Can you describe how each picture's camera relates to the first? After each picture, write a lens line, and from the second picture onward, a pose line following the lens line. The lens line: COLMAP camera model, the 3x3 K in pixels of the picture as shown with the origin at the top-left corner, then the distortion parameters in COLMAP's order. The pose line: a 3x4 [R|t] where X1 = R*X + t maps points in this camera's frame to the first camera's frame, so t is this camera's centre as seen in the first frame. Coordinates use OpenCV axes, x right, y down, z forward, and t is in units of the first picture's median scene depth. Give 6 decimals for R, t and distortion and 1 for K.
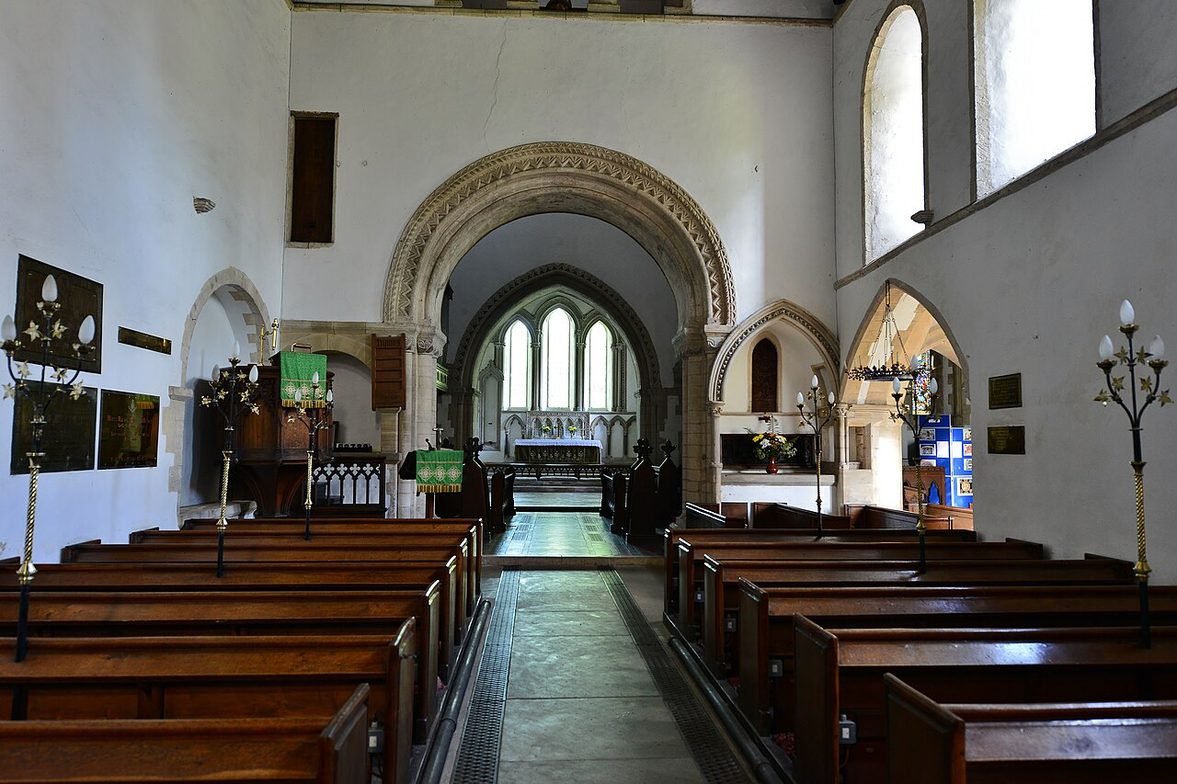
lens RADIAL K [[908.9, 0, 626.5], [0, 908.9, 391.5], [0, 0, 1]] dist [0.000399, -0.000138]
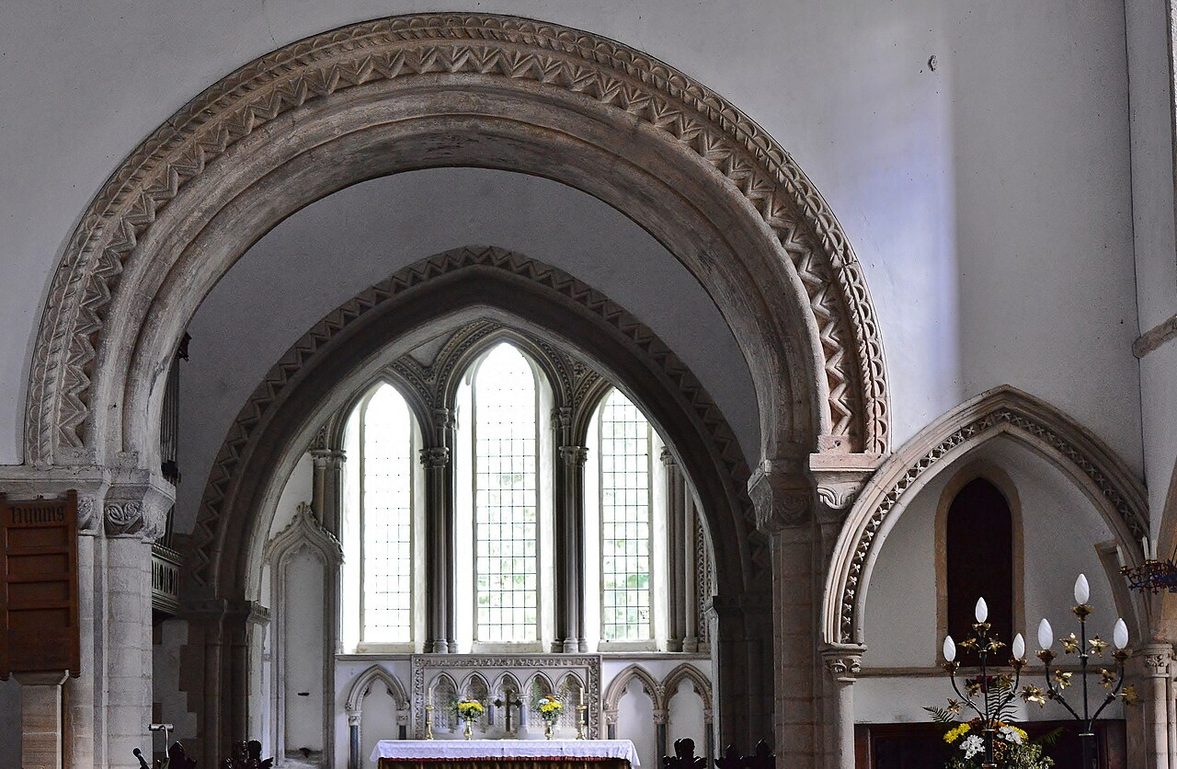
lens RADIAL K [[3166.1, 0, 588.5], [0, 3166.1, 384.5], [0, 0, 1]] dist [-0.057036, -0.338325]
pose [[0.997799, -0.022154, -0.062503, 0.074618], [0.018570, 0.998181, -0.057349, -0.024566], [0.063660, 0.056062, 0.996396, -0.395371]]
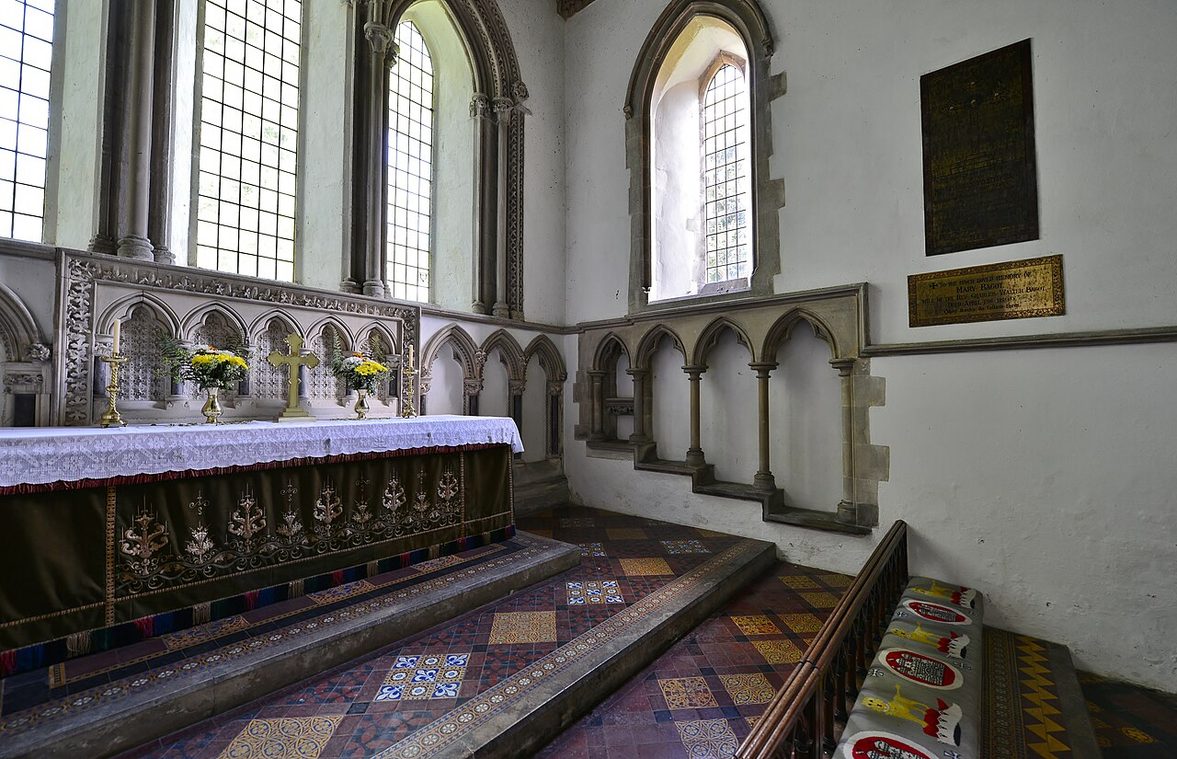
lens RADIAL K [[481.2, 0, 588.5], [0, 481.2, 379.5], [0, 0, 1]] dist [0.001154, 0.000040]
pose [[0.701047, 0.015844, 0.712939, -0.266834], [-0.034614, 0.999331, 0.011829, 0.102831], [-0.712274, -0.032970, 0.701127, 2.225697]]
